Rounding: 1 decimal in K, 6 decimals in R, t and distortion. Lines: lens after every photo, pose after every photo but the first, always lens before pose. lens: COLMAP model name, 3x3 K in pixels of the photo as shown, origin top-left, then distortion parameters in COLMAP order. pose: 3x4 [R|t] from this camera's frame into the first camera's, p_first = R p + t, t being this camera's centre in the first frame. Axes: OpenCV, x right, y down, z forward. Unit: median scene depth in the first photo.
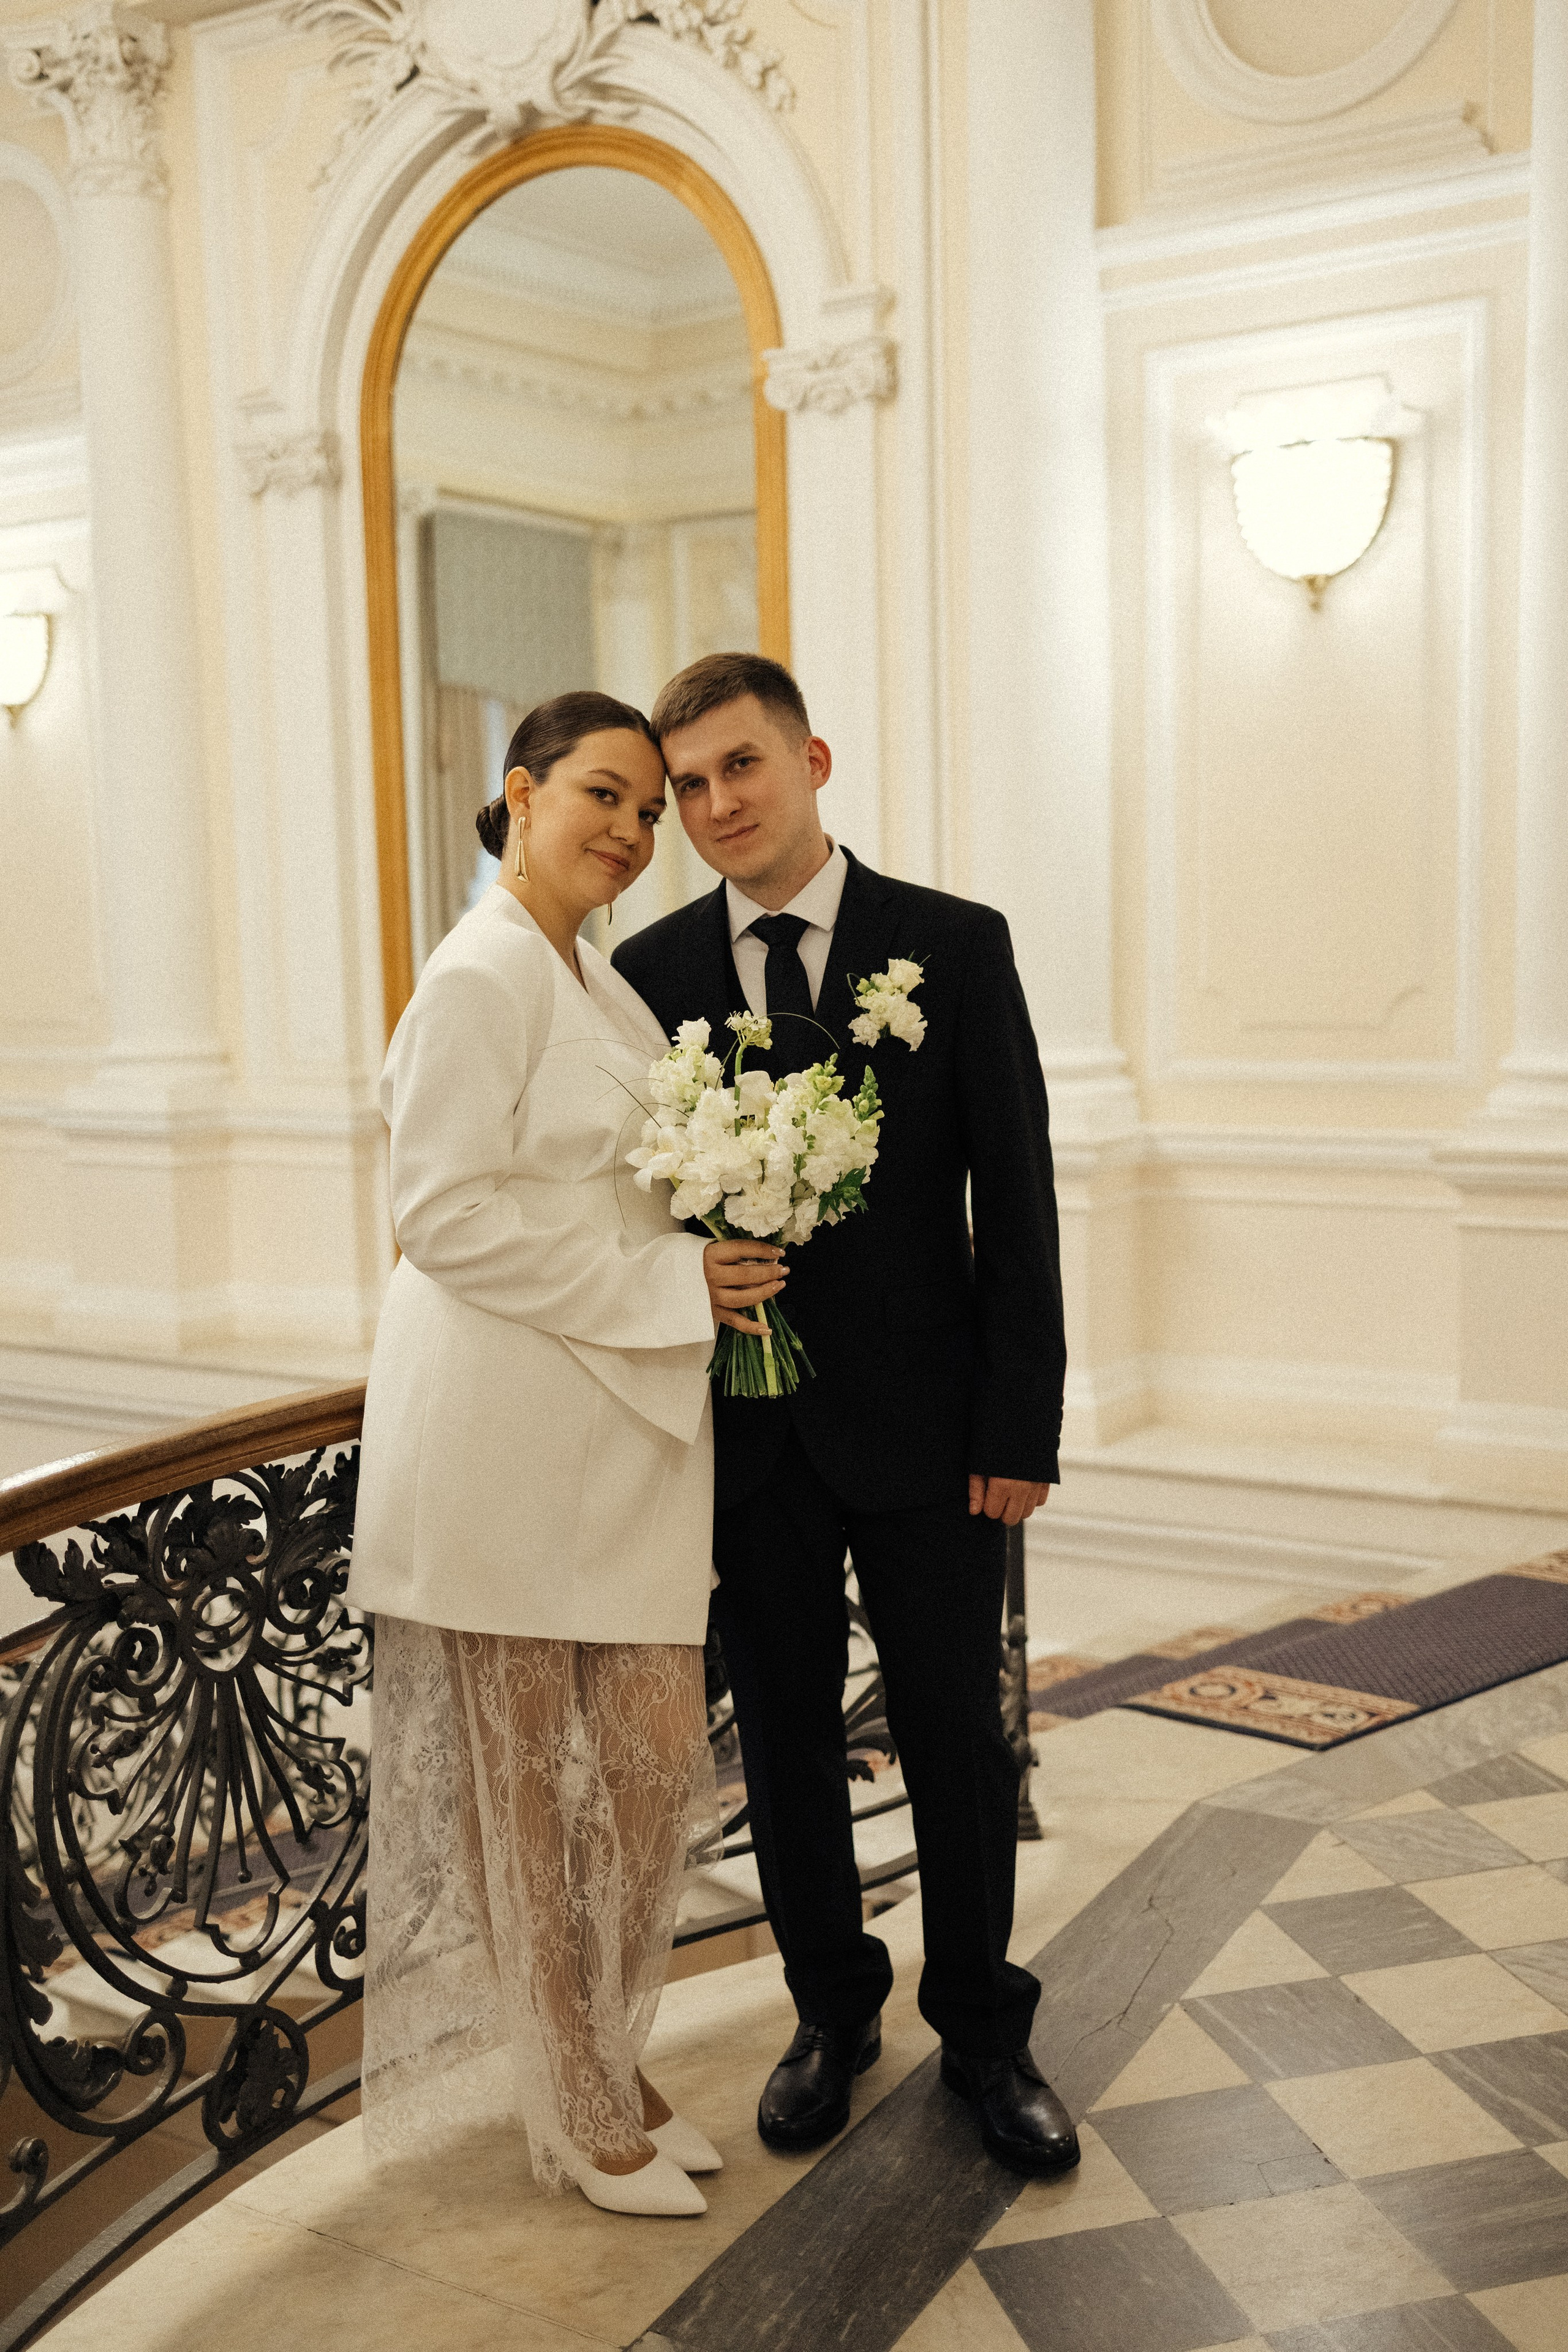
lens RADIAL K [[2350.3, 0, 801.9], [0, 2350.3, 1185.9], [0, 0, 1]] dist [0.027853, 0.000000]
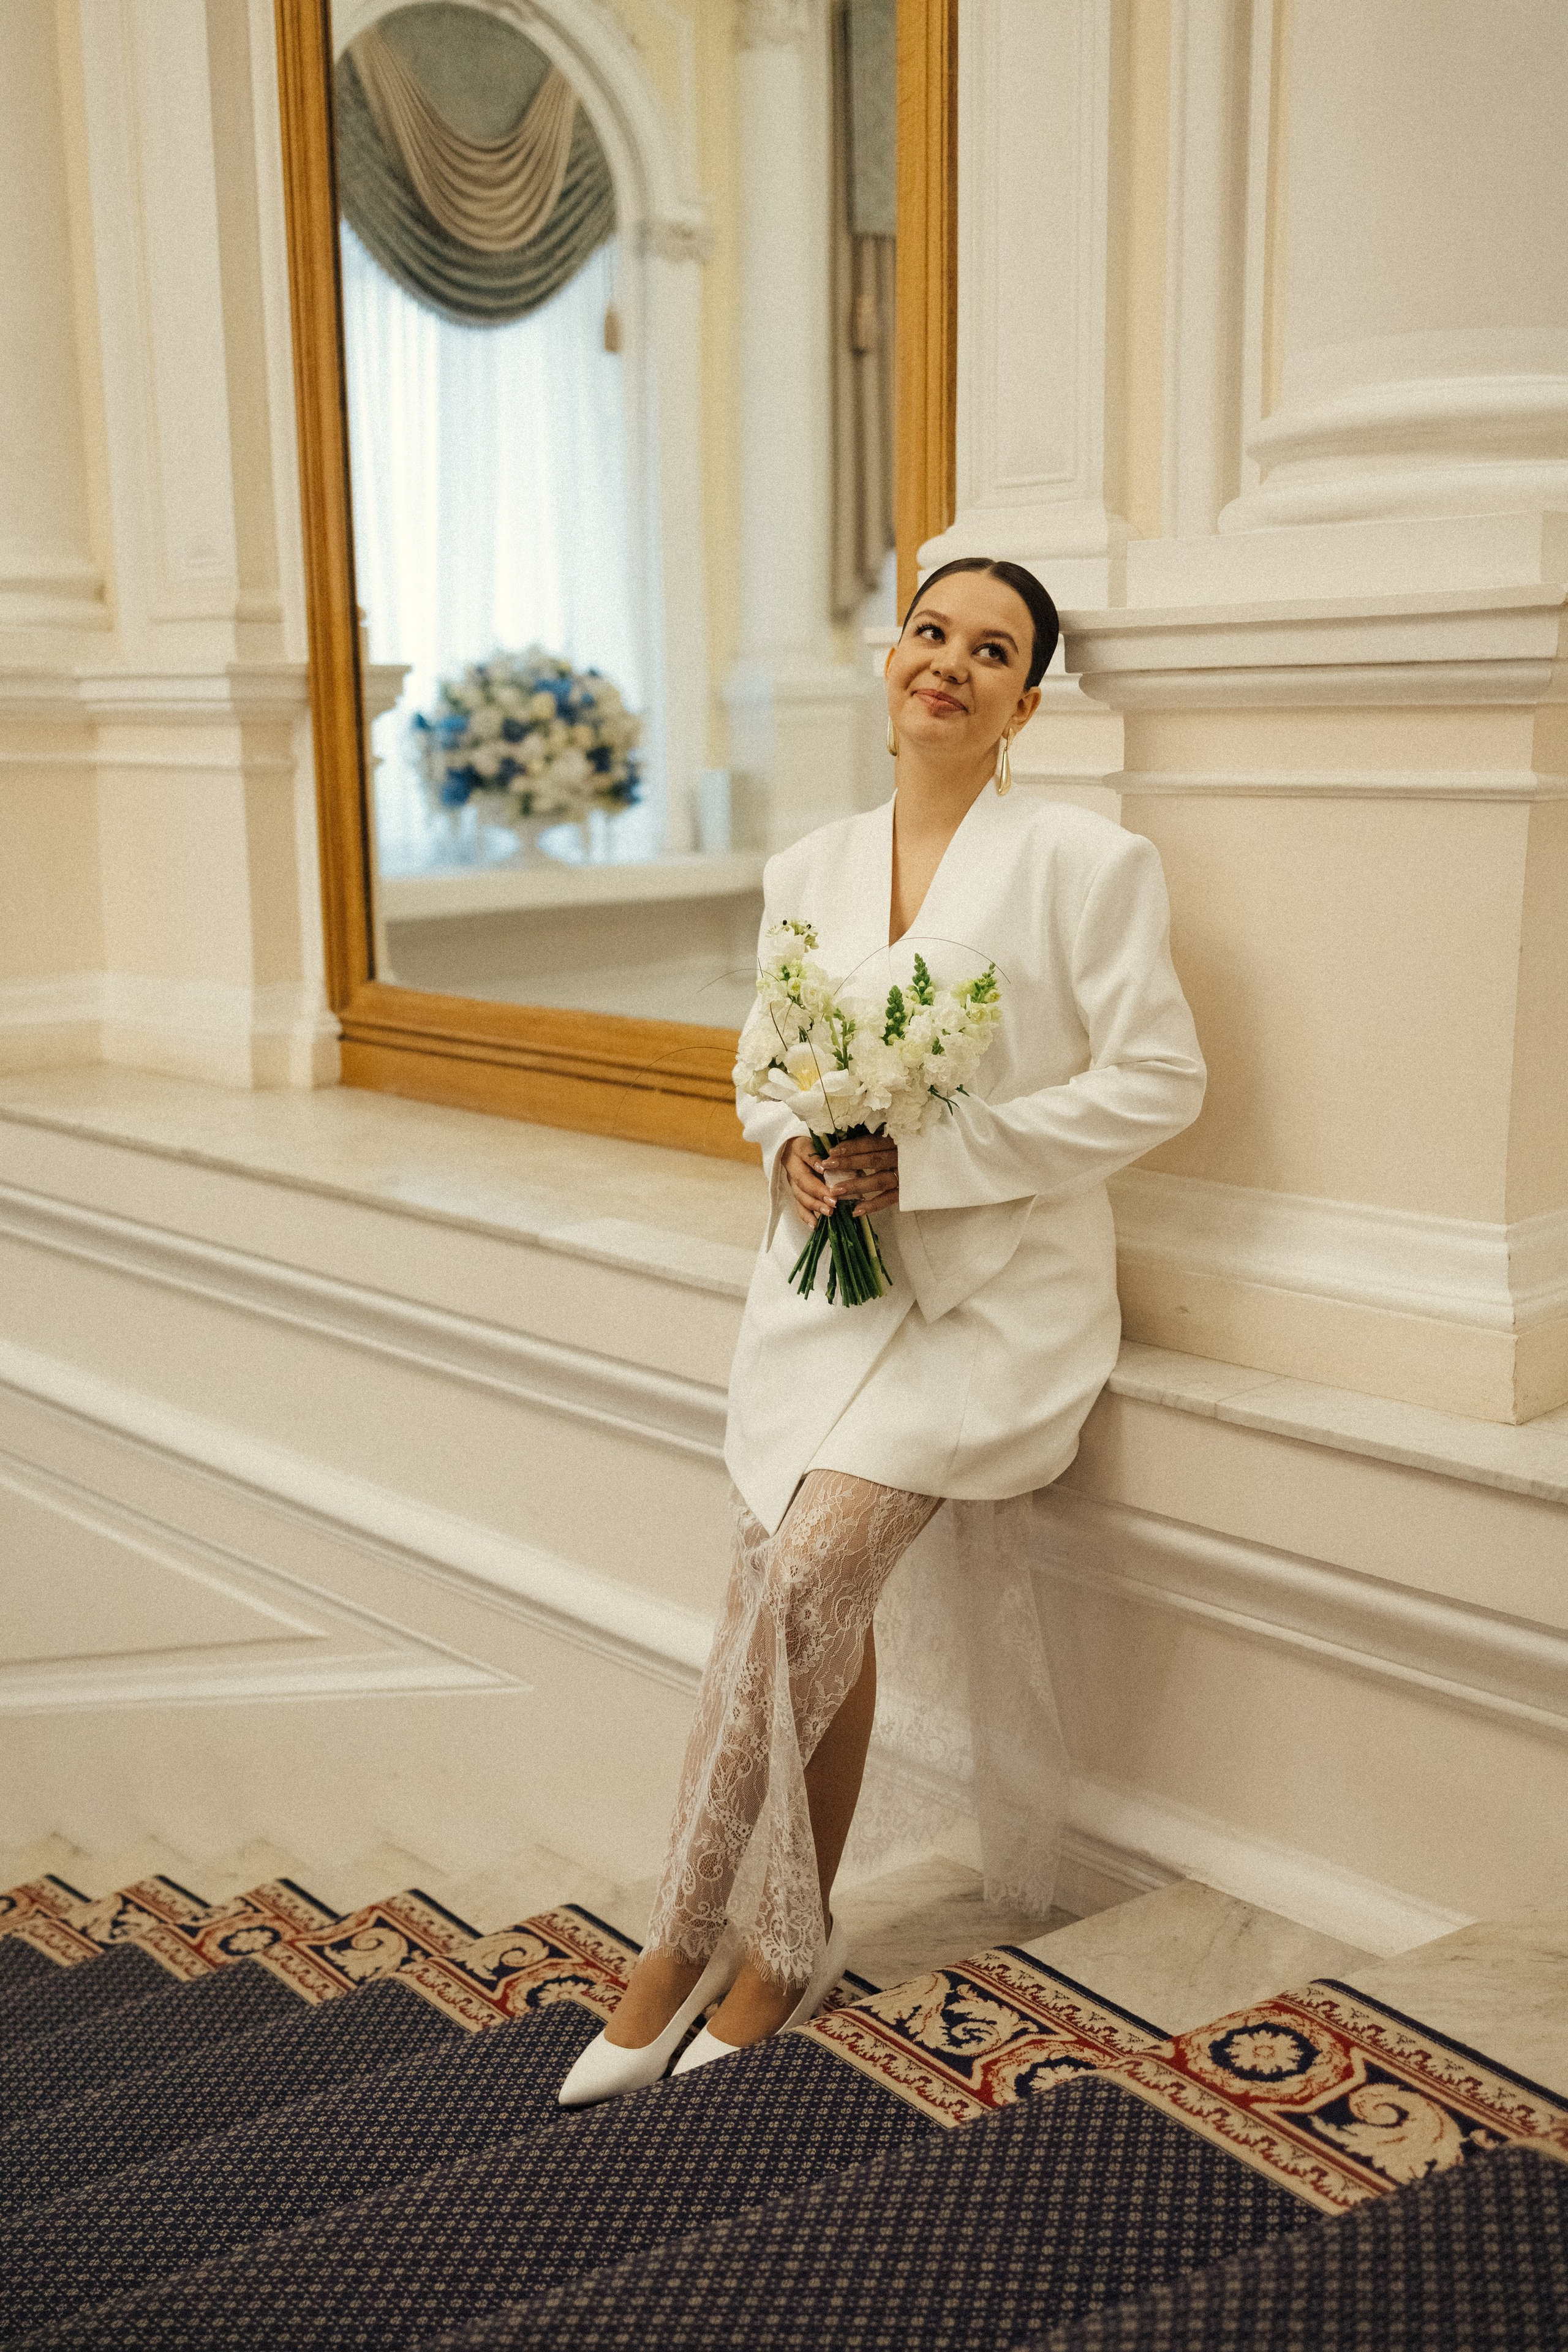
lens RADIAL K [[2350.3, 0, 769.4], [0, 2350.3, 1182.1], [0, 0, 1]] dist [0.027853, 0.000000]
pose [[0.960618, 0.061930, -0.270885, 0.087592], [-0.035602, 0.994244, 0.101050, 0.027833], [0.275584, -0.087426, 0.957293, 0.463792]]
